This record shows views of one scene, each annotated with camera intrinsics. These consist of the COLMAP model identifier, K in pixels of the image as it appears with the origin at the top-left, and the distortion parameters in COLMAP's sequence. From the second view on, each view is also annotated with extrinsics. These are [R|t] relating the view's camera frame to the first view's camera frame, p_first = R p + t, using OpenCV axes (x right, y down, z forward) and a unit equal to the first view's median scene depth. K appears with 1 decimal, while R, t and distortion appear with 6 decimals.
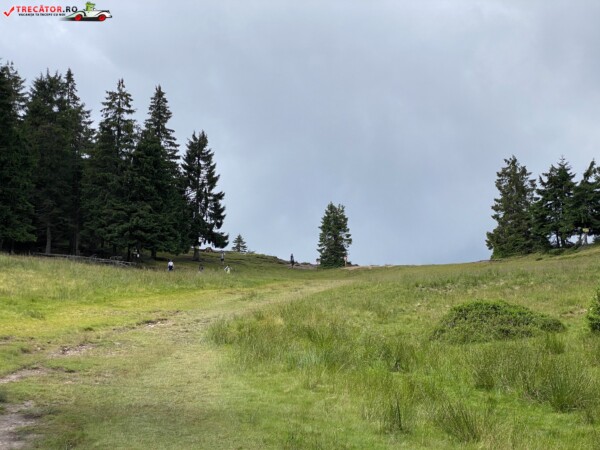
lens RADIAL K [[900.5, 0, 303.4], [0, 900.5, 222.8], [0, 0, 1]] dist [0.096851, 0.000000]
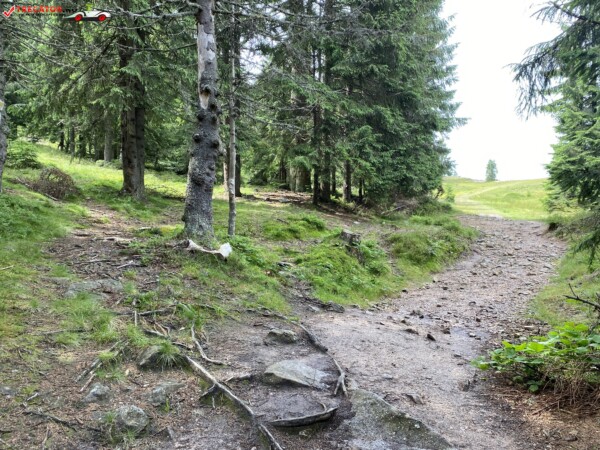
lens RADIAL K [[453.9, 0, 299.9], [0, 453.9, 223.6], [0, 0, 1]] dist [0.026226, -0.007855]
pose [[0.932098, -0.006460, -0.362148, -0.010328], [0.060168, 0.988711, 0.137224, -0.056383], [0.357173, -0.149696, 0.921965, -0.622081]]
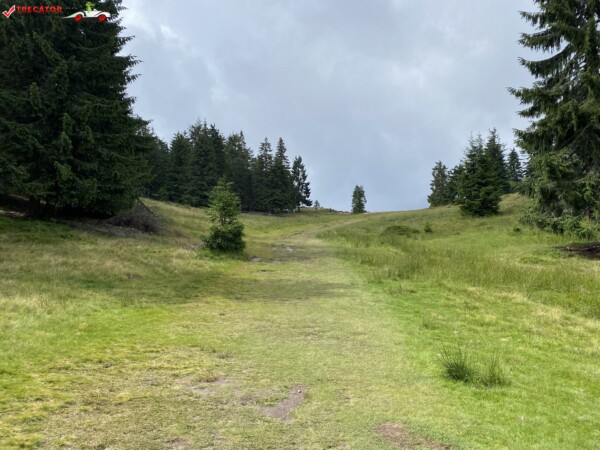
lens RADIAL K [[453.9, 0, 281.5], [0, 453.9, 228.9], [0, 0, 1]] dist [0.026226, -0.007855]
pose [[0.989329, -0.024192, -0.143679, 0.004538], [0.036205, 0.996007, 0.081599, -0.012432], [0.141131, -0.085930, 0.986255, -0.170689]]
